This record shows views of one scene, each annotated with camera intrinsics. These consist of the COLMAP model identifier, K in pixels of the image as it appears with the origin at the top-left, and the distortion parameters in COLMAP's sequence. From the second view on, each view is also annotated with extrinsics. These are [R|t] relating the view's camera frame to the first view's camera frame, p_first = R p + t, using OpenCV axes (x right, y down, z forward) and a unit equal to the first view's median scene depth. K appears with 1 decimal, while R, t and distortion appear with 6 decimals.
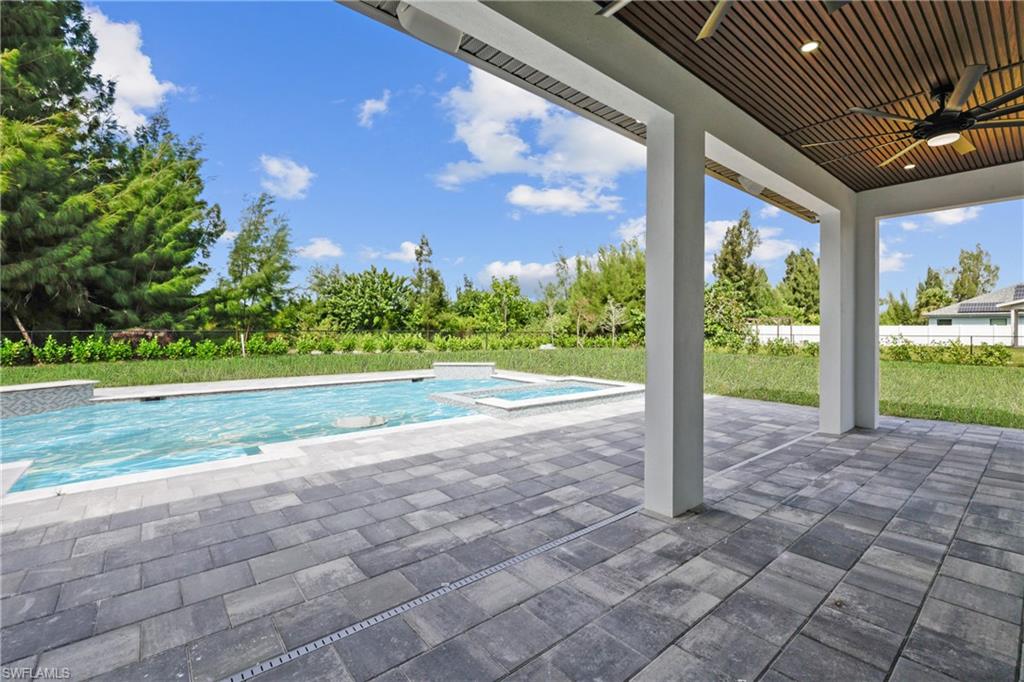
lens RADIAL K [[444.9, 0, 513.4], [0, 444.9, 339.9], [0, 0, 1]] dist [-0.003847, 0.000979]
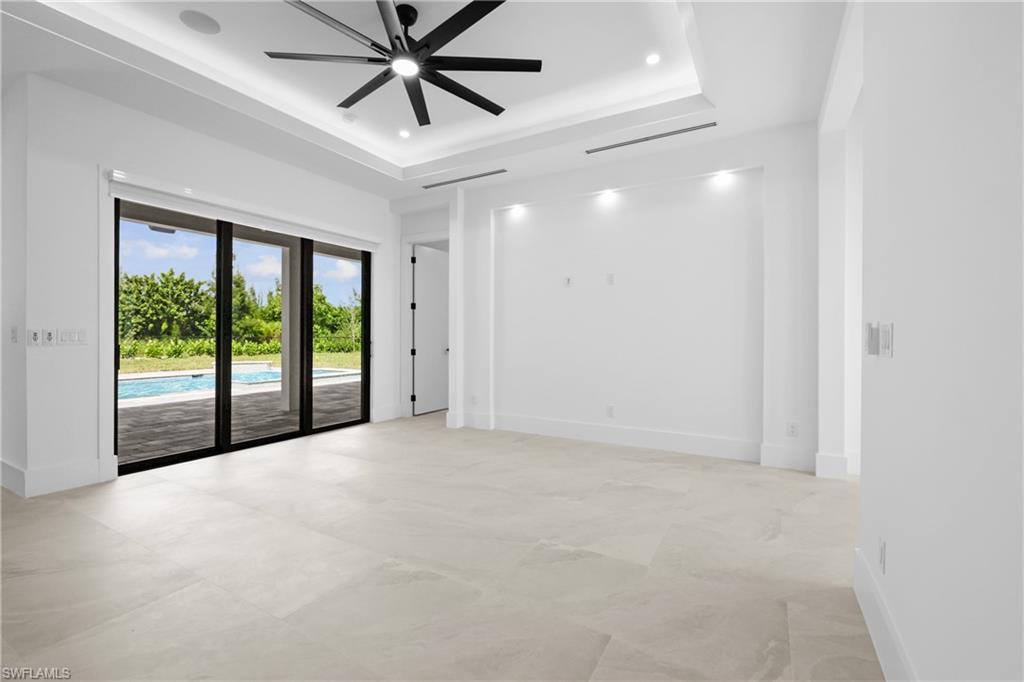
lens RADIAL K [[444.9, 0, 506.9], [0, 444.9, 334.4], [0, 0, 1]] dist [-0.003847, 0.000979]
pose [[0.939094, -0.004584, 0.343630, 0.749180], [0.012897, 0.999677, -0.021912, 0.061492], [-0.343419, 0.025009, 0.938849, -2.010859]]
